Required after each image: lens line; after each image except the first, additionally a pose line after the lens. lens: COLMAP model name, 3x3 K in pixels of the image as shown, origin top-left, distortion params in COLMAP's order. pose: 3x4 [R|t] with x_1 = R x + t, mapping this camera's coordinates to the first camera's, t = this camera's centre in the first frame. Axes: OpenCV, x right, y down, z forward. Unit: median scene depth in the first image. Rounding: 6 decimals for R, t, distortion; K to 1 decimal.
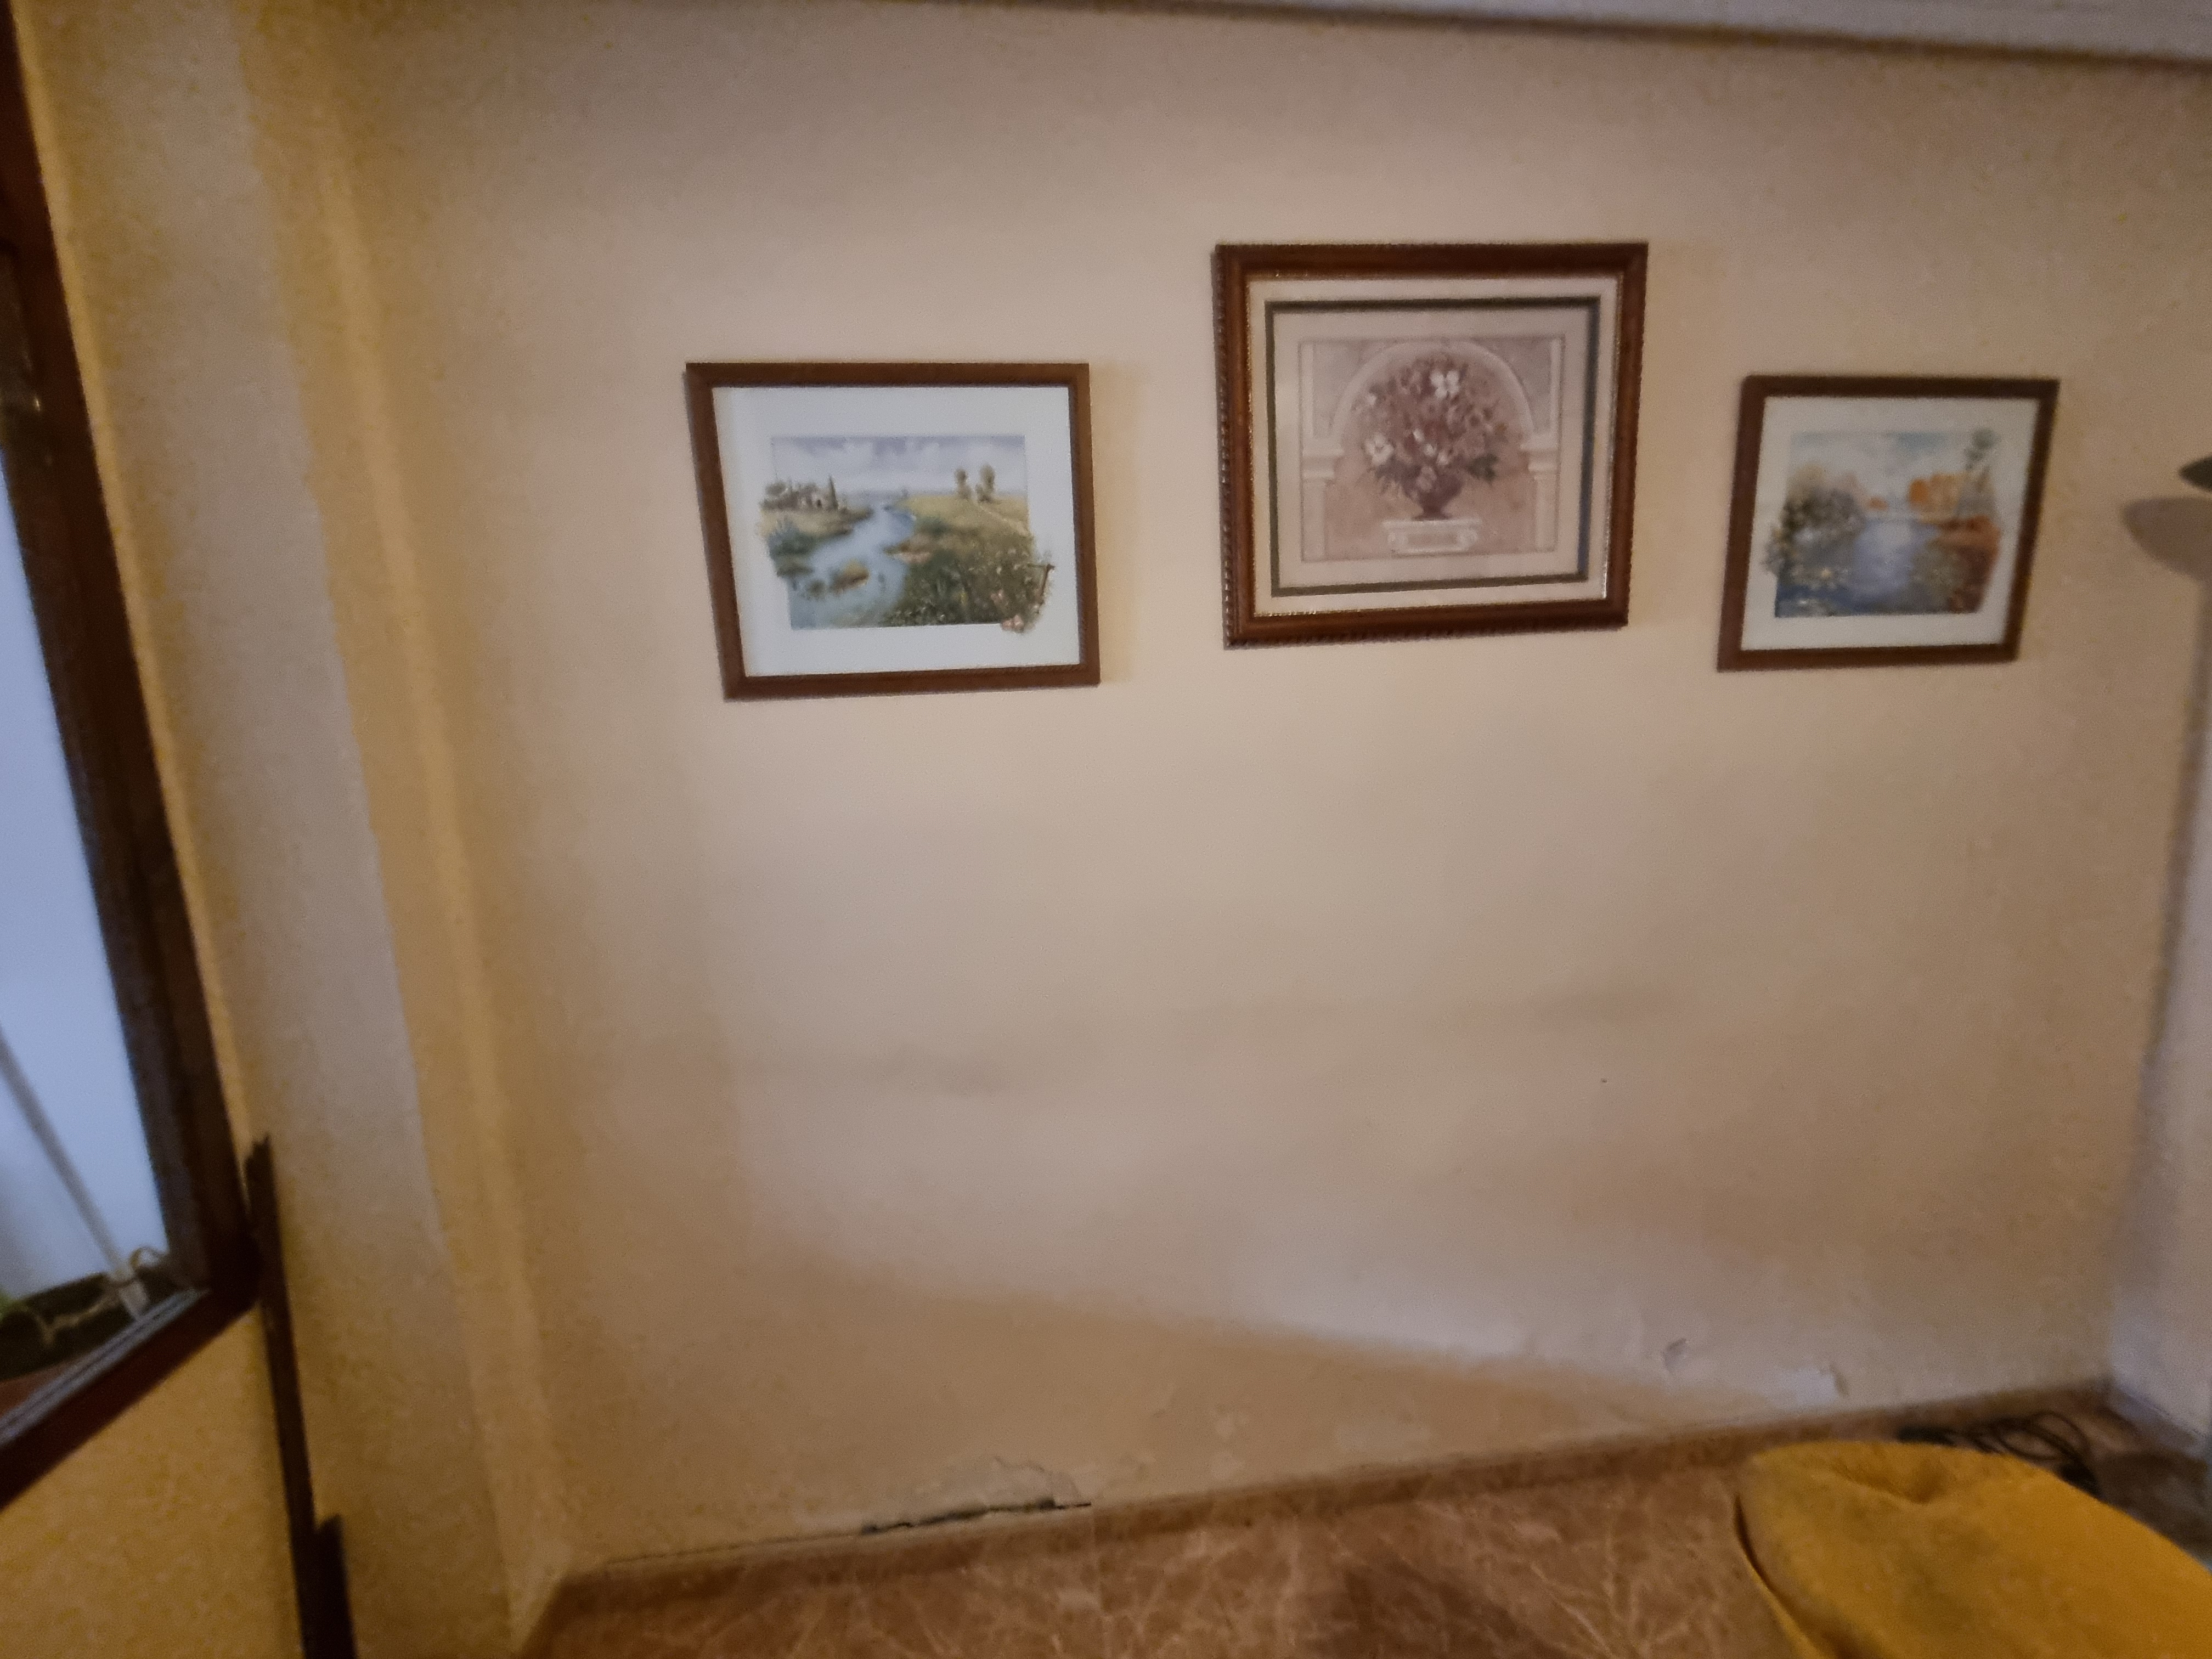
lens RADIAL K [[888.2, 0, 1101.7], [0, 888.2, 828.6], [0, 0, 1]] dist [-0.000457, -0.000769]
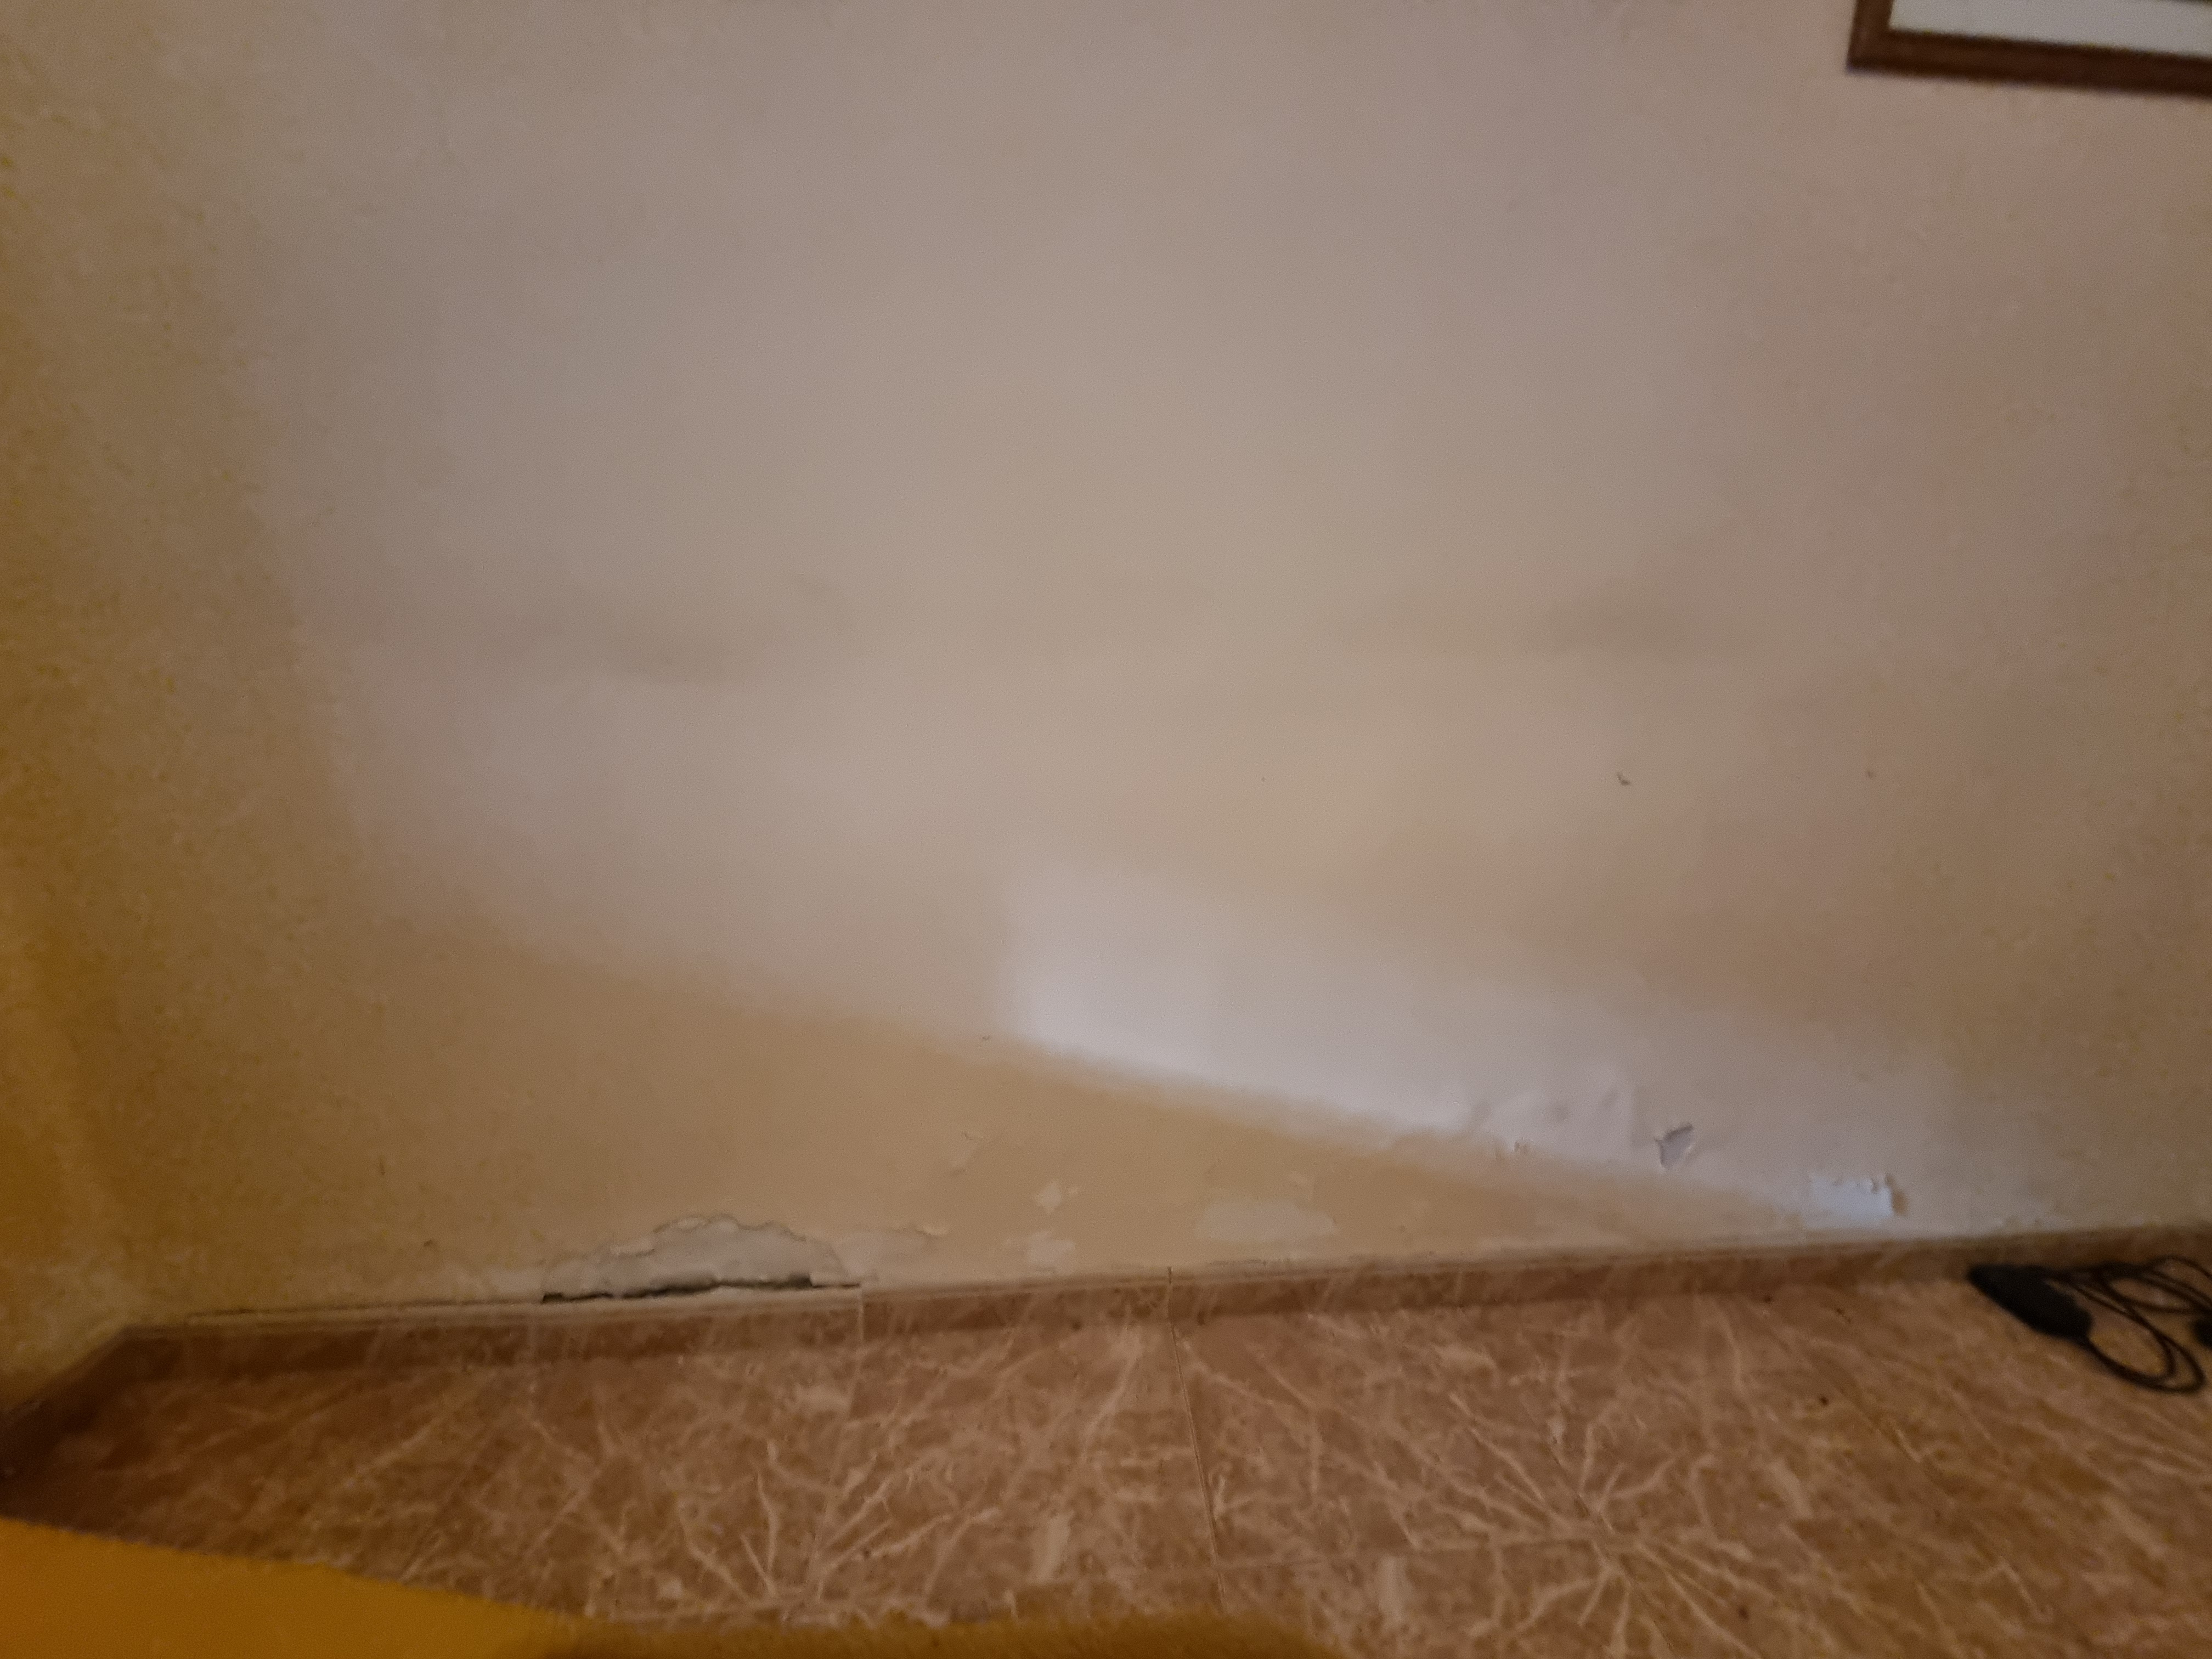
lens RADIAL K [[888.2, 0, 1103.0], [0, 888.2, 825.4], [0, 0, 1]] dist [-0.000457, -0.000769]
pose [[0.998825, 0.042564, -0.023165, 0.194423], [-0.040616, 0.996055, 0.078898, 0.316621], [0.026431, -0.077865, 0.996614, 0.301351]]
